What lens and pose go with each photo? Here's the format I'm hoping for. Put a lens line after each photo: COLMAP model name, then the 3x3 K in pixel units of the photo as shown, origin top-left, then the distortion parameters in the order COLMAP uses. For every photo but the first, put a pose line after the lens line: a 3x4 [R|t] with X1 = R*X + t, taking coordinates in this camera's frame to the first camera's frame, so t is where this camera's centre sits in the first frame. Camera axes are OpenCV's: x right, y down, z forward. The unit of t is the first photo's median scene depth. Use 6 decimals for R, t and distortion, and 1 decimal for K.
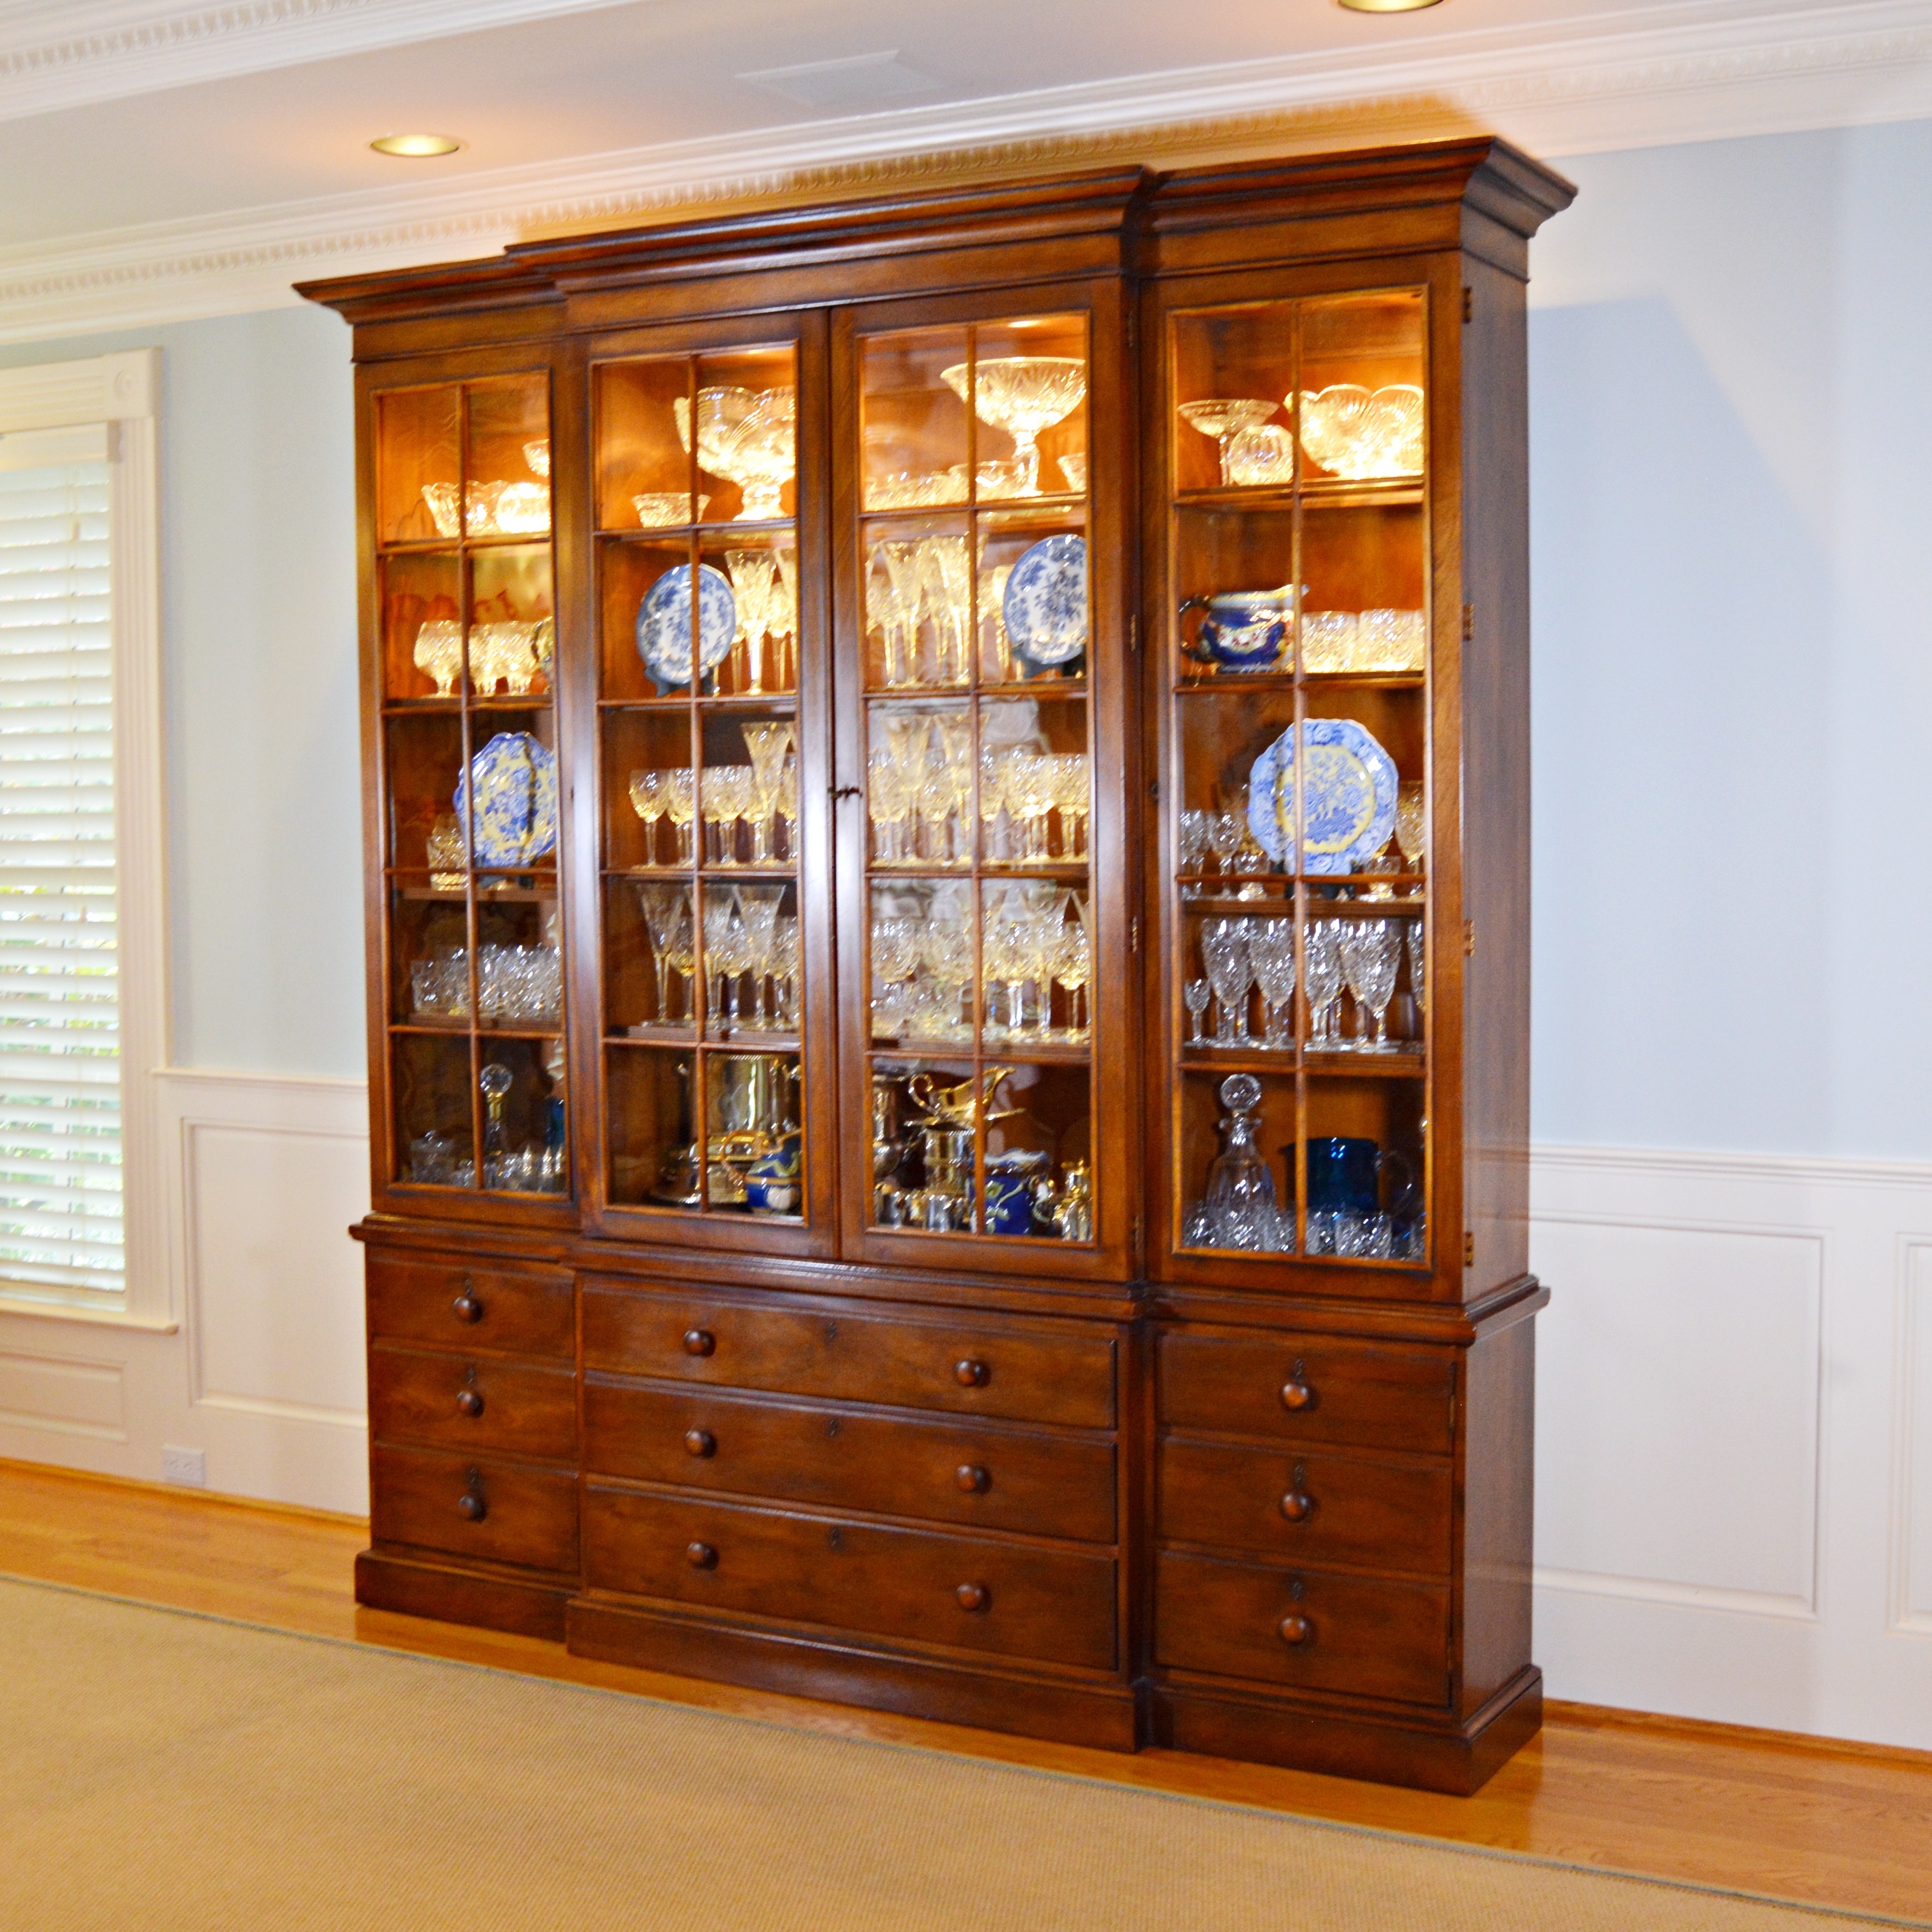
lens RADIAL K [[2801.0, 0, 966.0], [0, 2801.0, 966.0], [0, 0, 1]] dist [-0.060150, -0.078149]
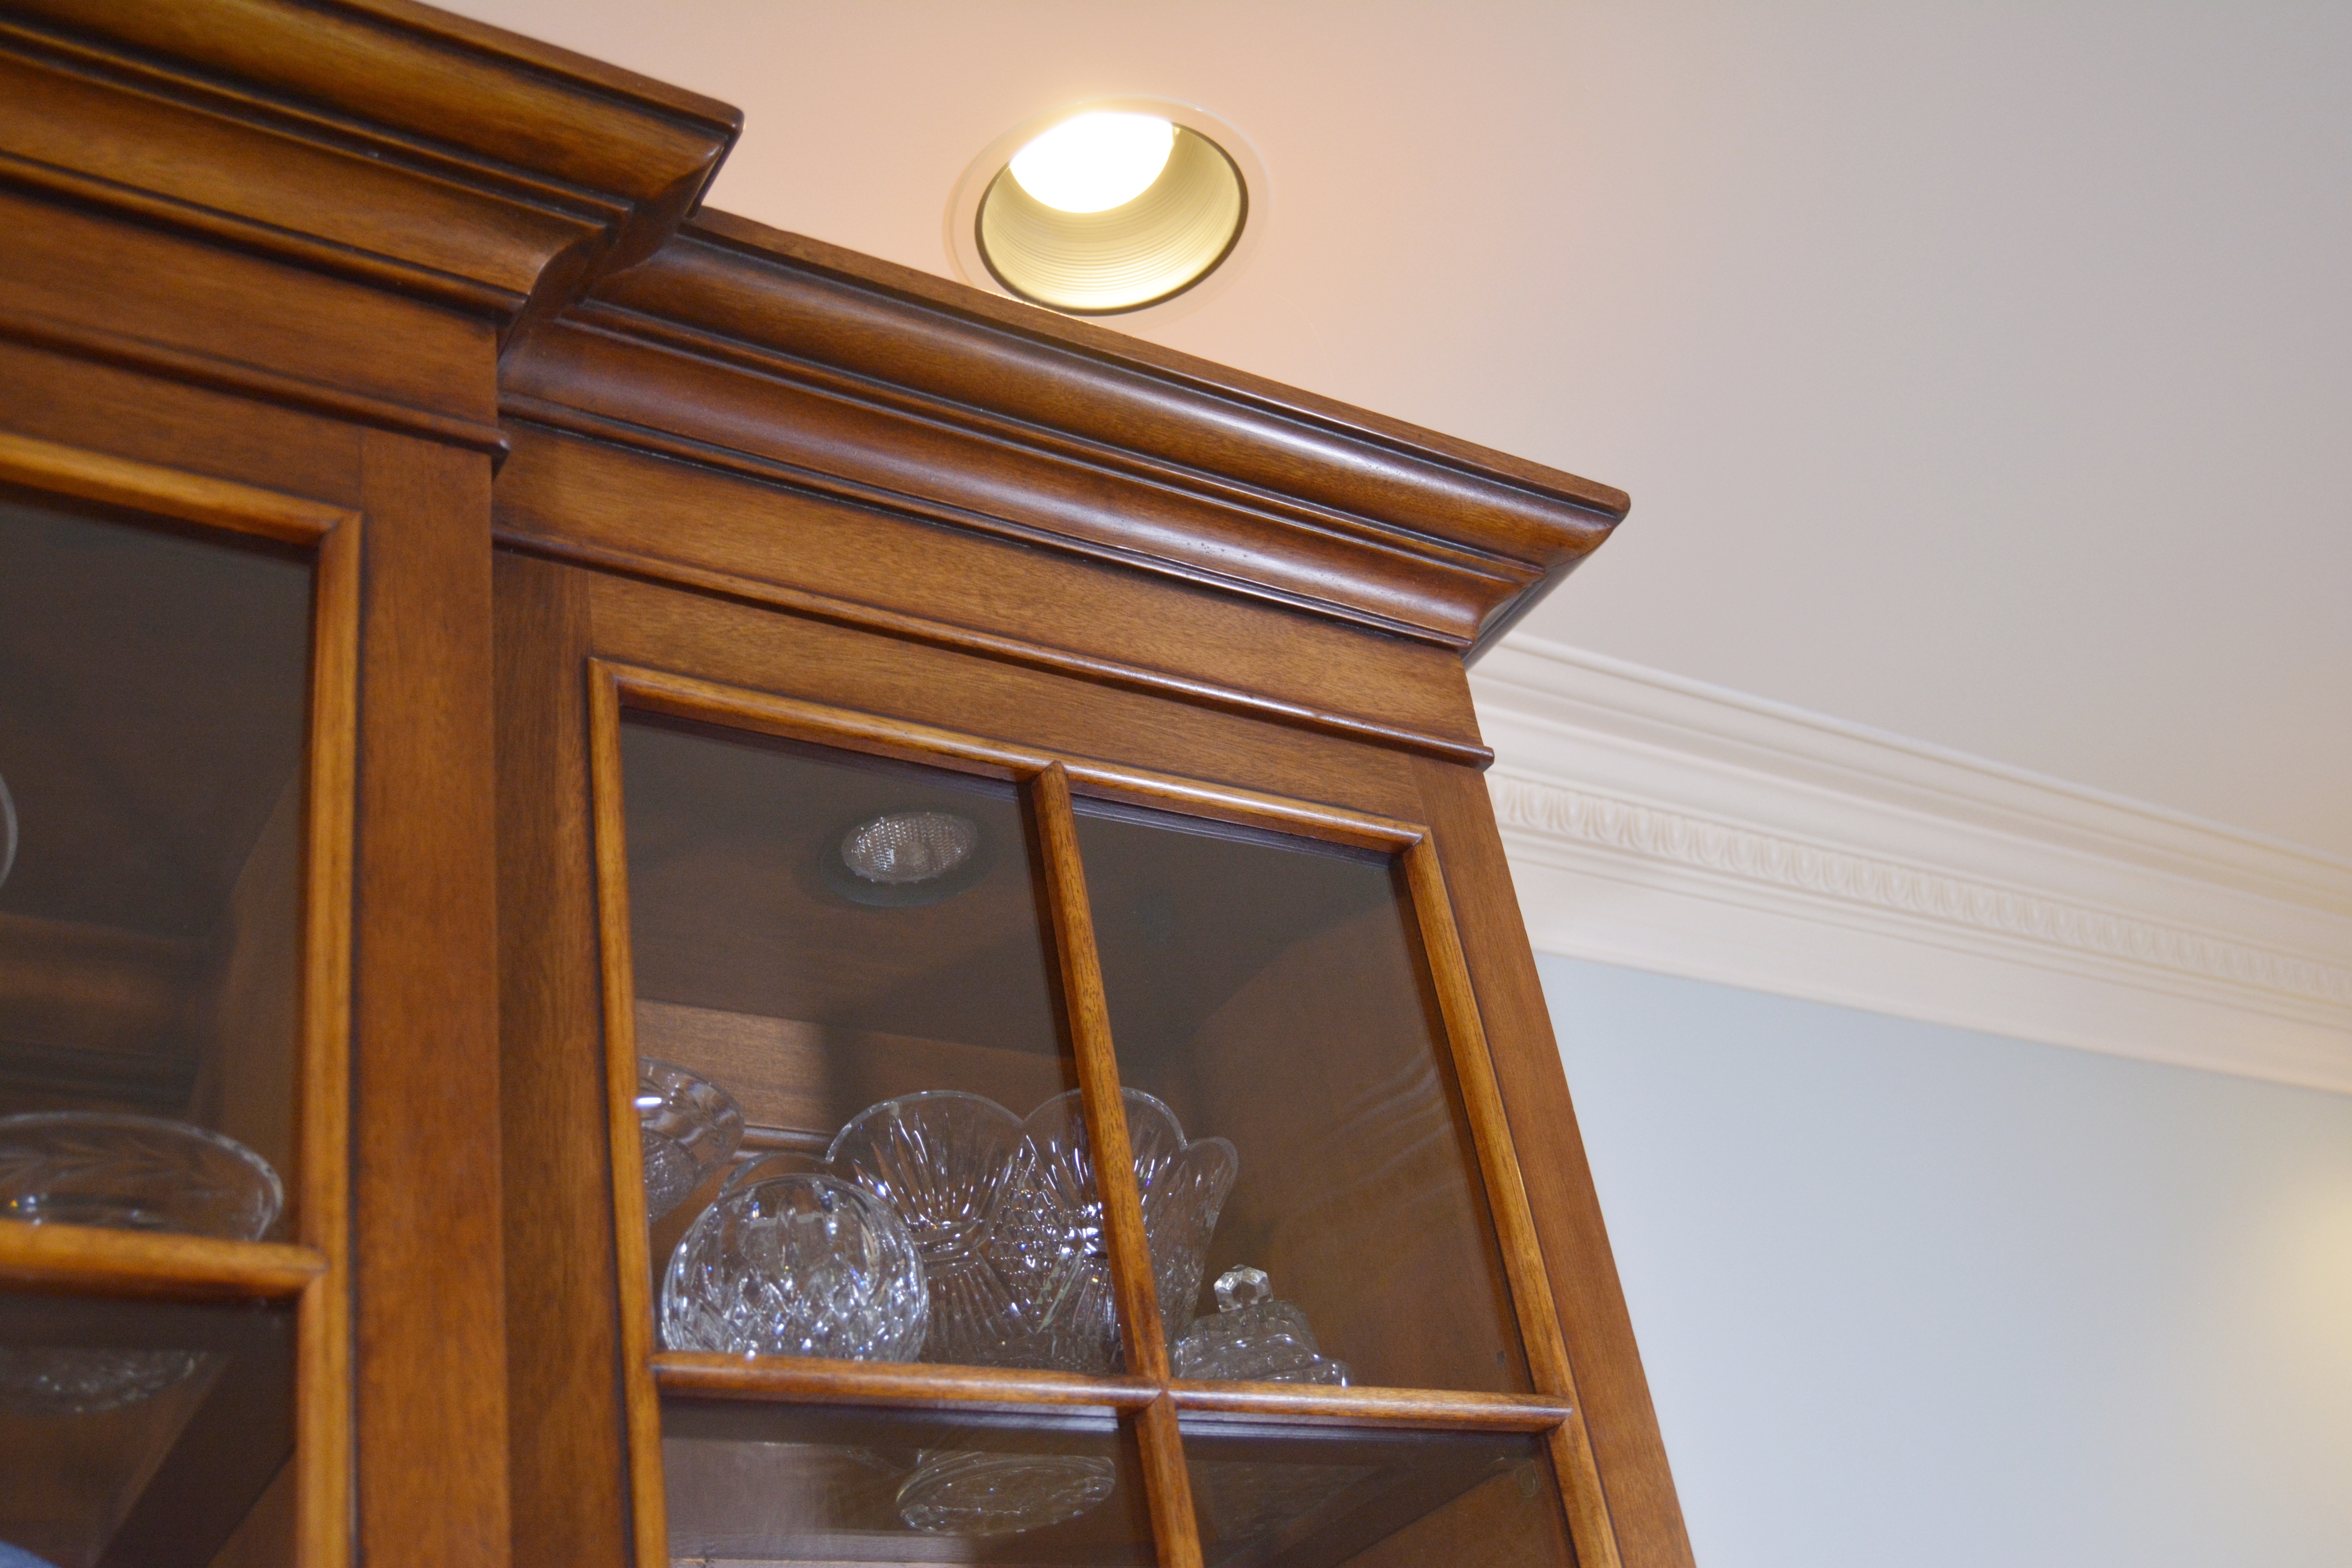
lens RADIAL K [[2532.5, 0, 1181.4], [0, 2532.5, 784.1], [0, 0, 1]] dist [-0.069208, 0.024455]
pose [[0.488978, 0.414828, 0.767345, -0.073478], [0.206500, 0.799630, -0.563871, -0.080092], [-0.847501, 0.434177, 0.305339, 0.858273]]
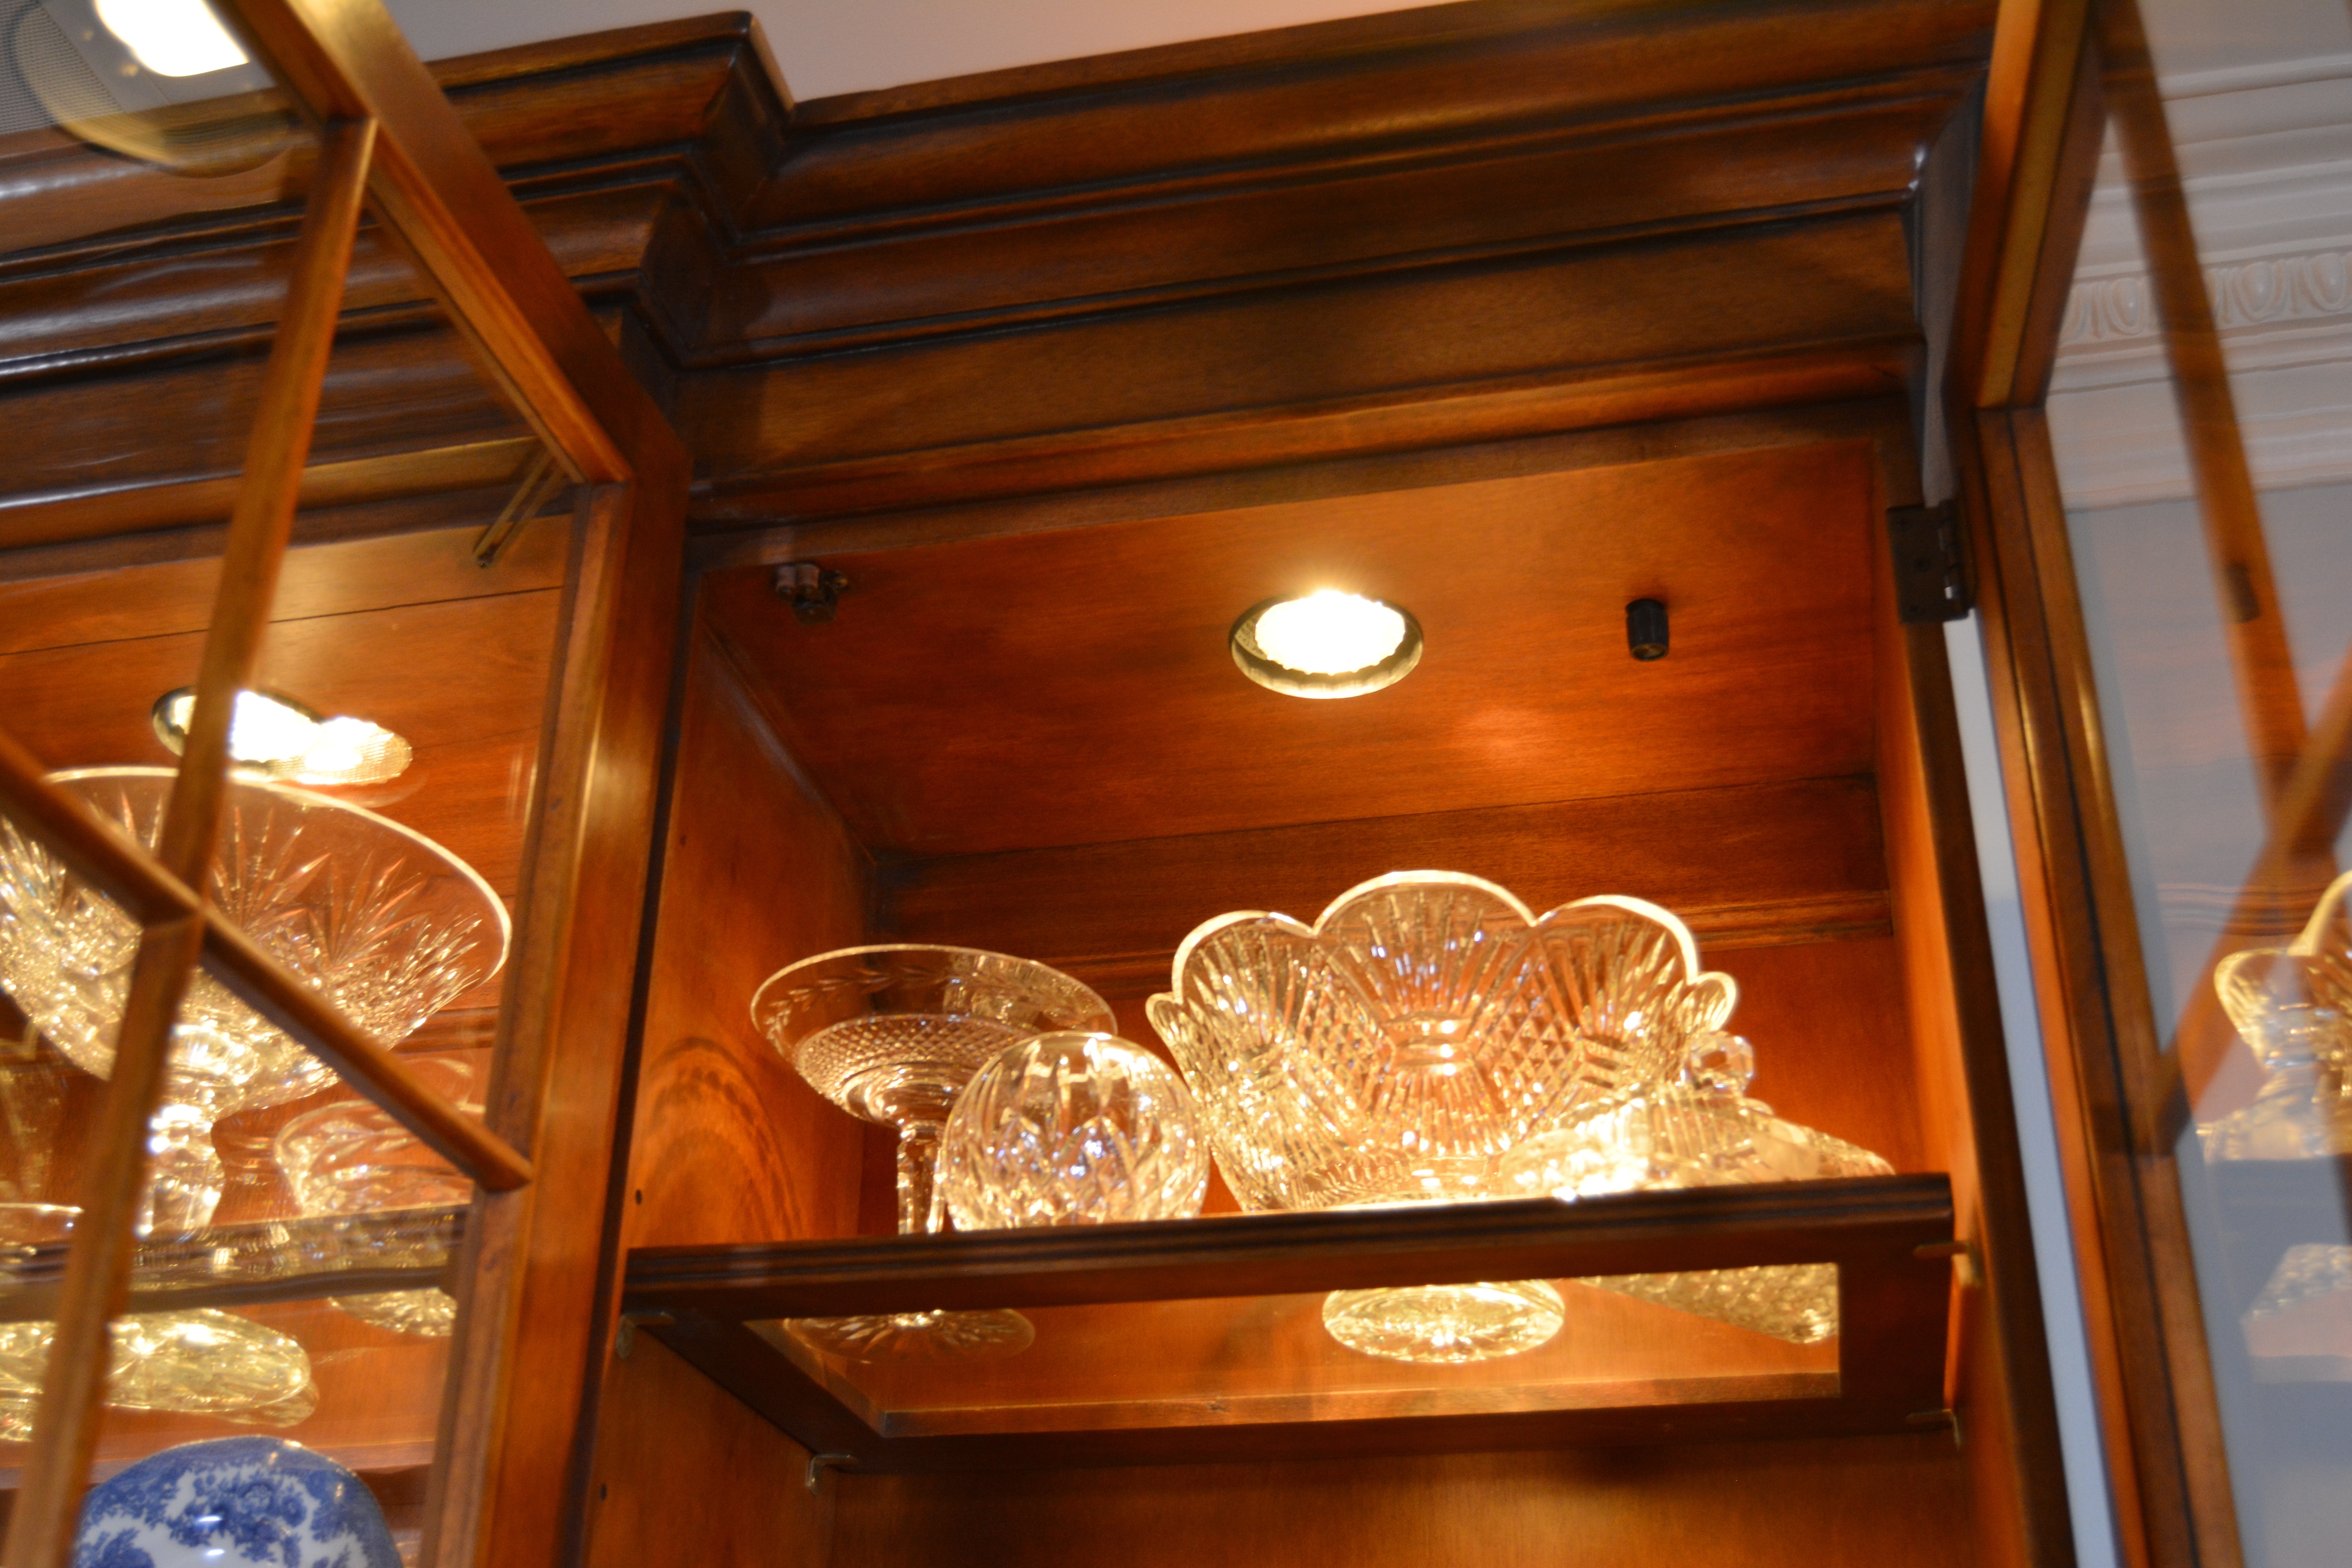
lens RADIAL K [[2532.5, 0, 1181.4], [0, 2532.5, 784.1], [0, 0, 1]] dist [-0.069208, 0.024455]
pose [[0.959371, 0.137716, 0.246254, 0.052220], [0.004318, 0.865518, -0.500860, -0.092187], [-0.282114, 0.481574, 0.829758, 0.769113]]
